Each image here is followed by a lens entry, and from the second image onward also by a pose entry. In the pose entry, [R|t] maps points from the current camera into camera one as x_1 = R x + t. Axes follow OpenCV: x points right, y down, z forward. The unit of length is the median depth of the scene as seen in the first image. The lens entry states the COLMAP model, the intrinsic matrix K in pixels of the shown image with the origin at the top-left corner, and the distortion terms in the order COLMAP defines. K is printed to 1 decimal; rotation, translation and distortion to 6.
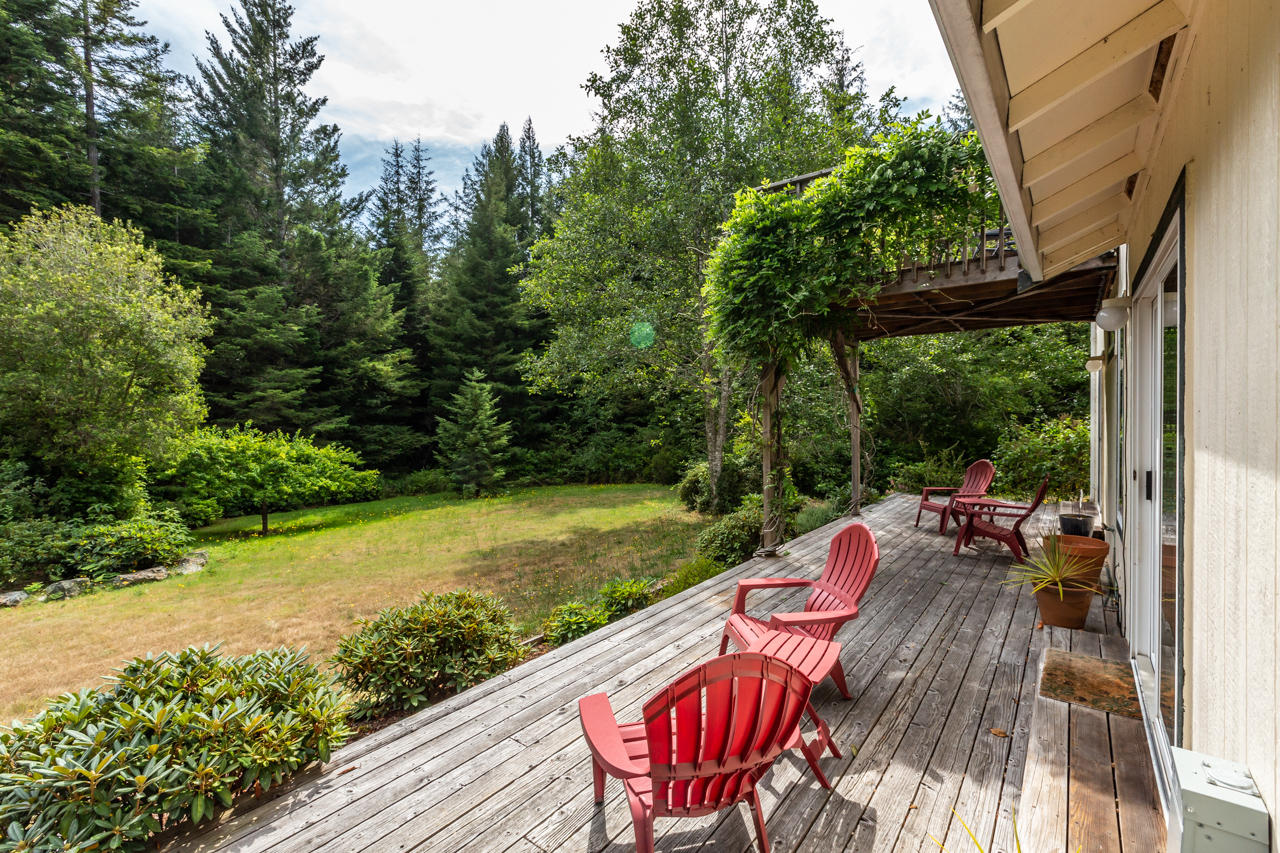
lens RADIAL K [[575.5, 0, 639.2], [0, 575.5, 428.9], [0, 0, 1]] dist [-0.010136, 0.001720]
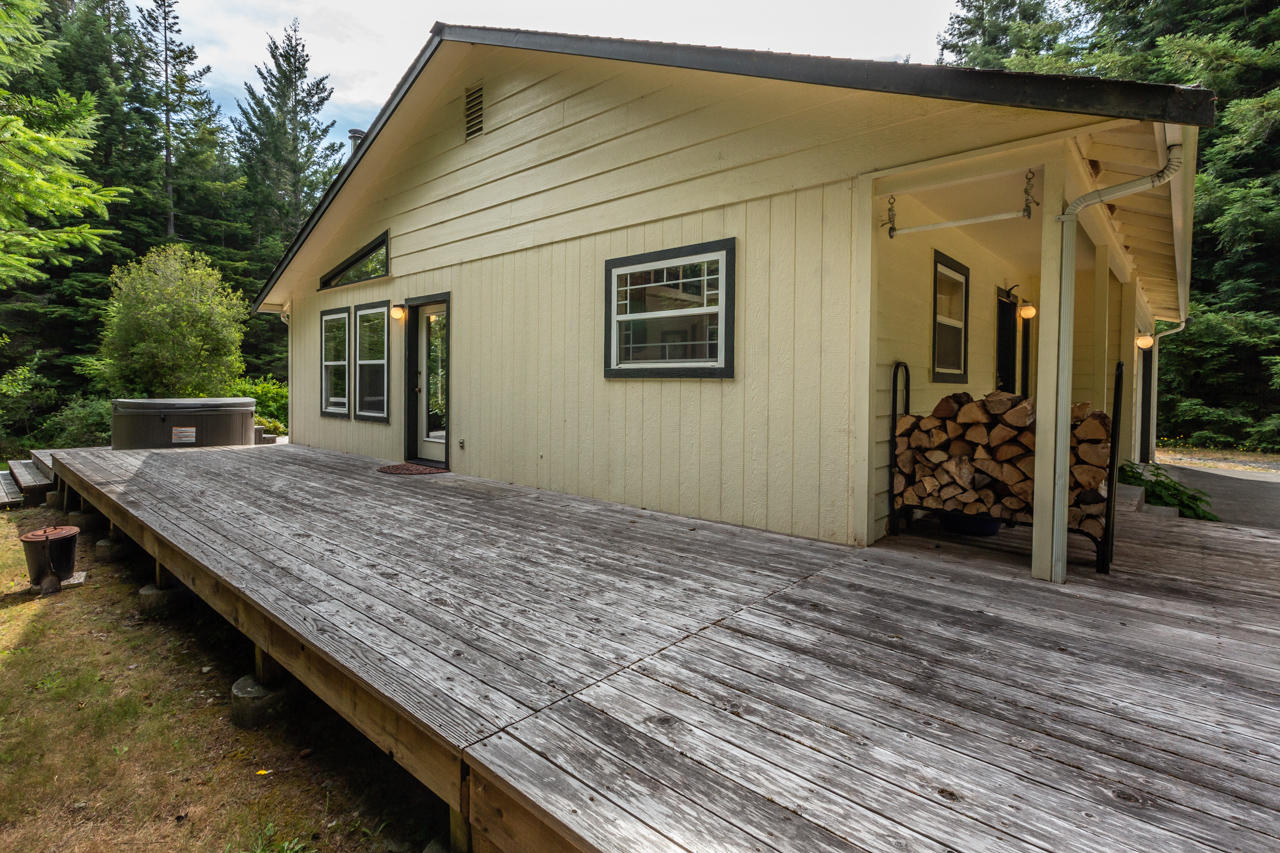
lens RADIAL K [[617.5, 0, 626.8], [0, 617.5, 392.5], [0, 0, 1]] dist [0.000563, -0.000562]
pose [[0.996755, 0.017308, -0.078617, 0.277543], [-0.017833, 0.999823, -0.005985, 0.020167], [0.078499, 0.007368, 0.996887, -0.394685]]
